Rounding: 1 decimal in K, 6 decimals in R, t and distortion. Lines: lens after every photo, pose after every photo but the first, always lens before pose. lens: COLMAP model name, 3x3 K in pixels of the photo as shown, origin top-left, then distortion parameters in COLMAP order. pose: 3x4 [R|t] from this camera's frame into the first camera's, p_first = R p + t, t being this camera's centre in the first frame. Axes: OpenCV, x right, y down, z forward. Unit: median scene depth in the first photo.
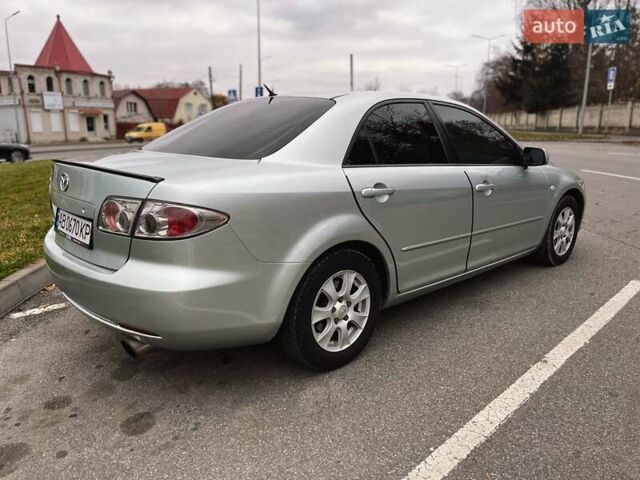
lens RADIAL K [[474.0, 0, 320.0], [0, 474.0, 240.0], [0, 0, 1]] dist [0.037737, -0.046743]
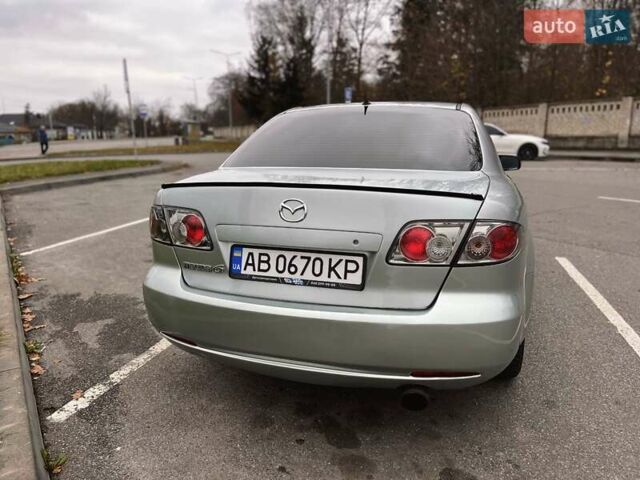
lens RADIAL K [[474.0, 0, 320.0], [0, 474.0, 240.0], [0, 0, 1]] dist [0.037737, -0.046743]
pose [[0.868549, -0.102852, 0.484814, -0.840435], [0.113843, 0.993475, 0.006812, -0.070832], [-0.482351, 0.049276, 0.874591, 0.305174]]
